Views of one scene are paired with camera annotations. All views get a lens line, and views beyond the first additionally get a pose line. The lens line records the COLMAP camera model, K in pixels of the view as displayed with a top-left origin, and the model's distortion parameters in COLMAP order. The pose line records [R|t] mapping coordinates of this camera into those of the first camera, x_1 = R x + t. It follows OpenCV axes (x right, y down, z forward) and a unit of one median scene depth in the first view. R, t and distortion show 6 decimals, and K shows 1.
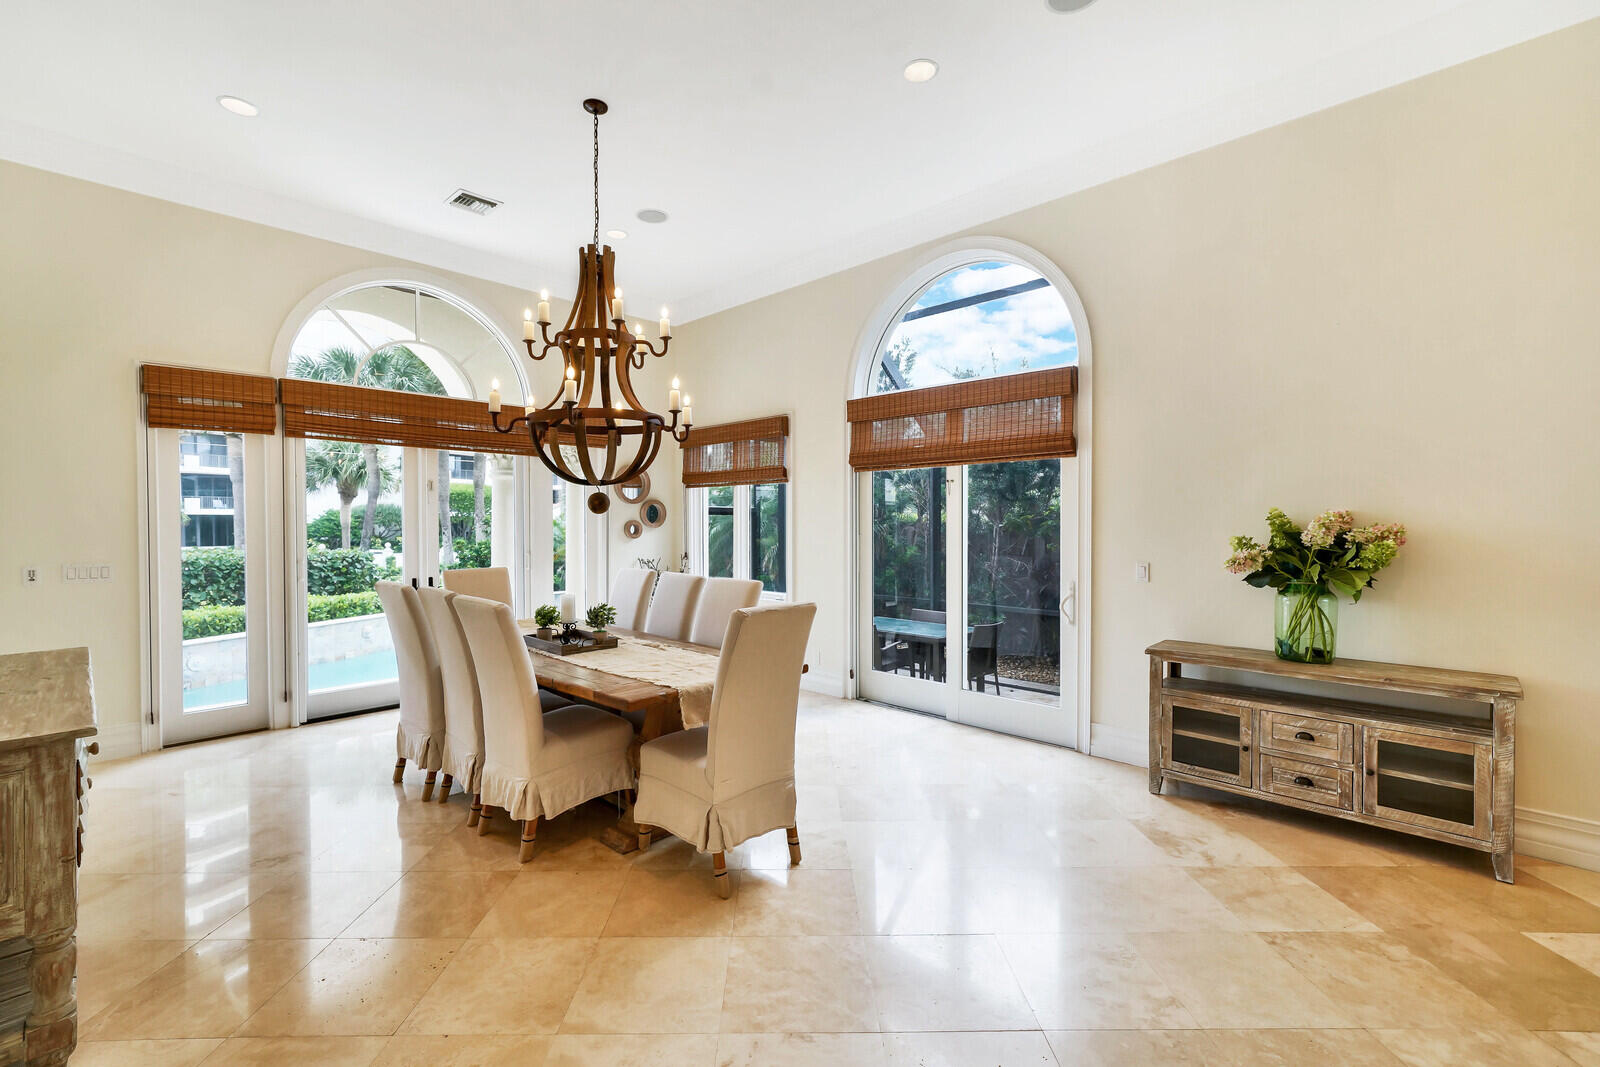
lens RADIAL K [[697.3, 0, 793.6], [0, 697.3, 519.1], [0, 0, 1]] dist [0.004310, 0.000179]
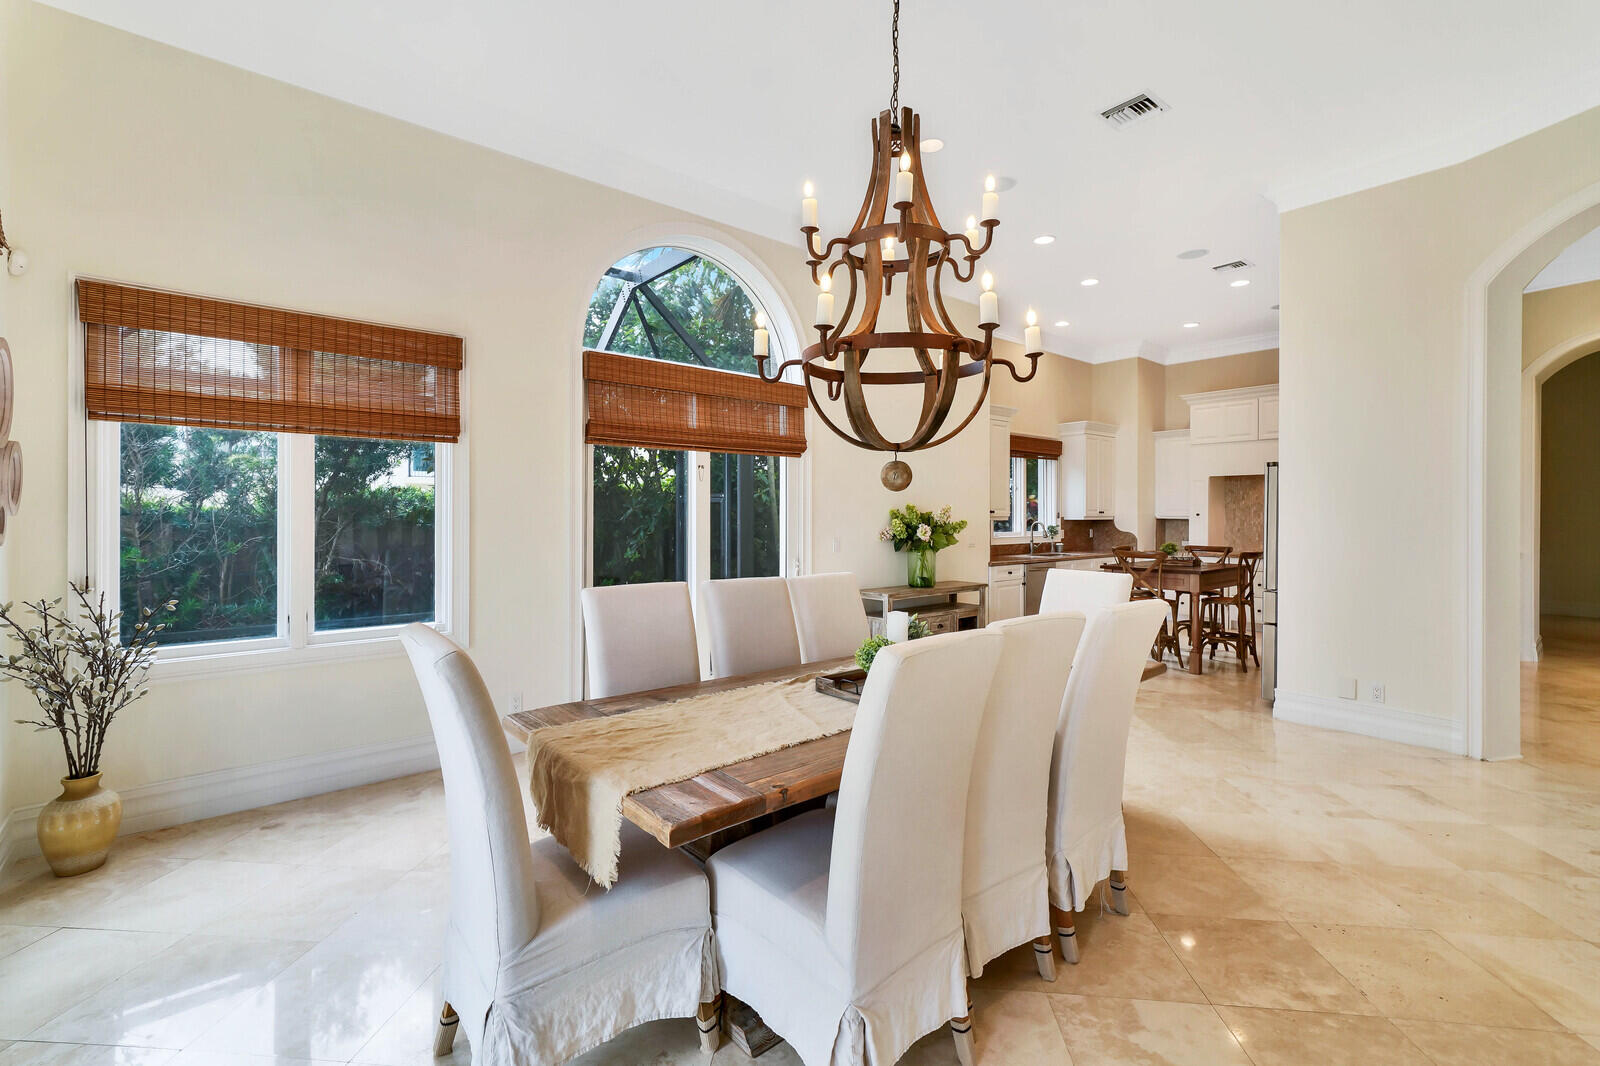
lens RADIAL K [[697.3, 0, 793.6], [0, 697.3, 518.6], [0, 0, 1]] dist [0.004310, 0.000179]
pose [[0.106227, -0.005239, 0.994328, -0.987436], [-0.003816, 0.999977, 0.005677, 0.016826], [-0.994335, -0.004397, 0.106204, 1.032675]]
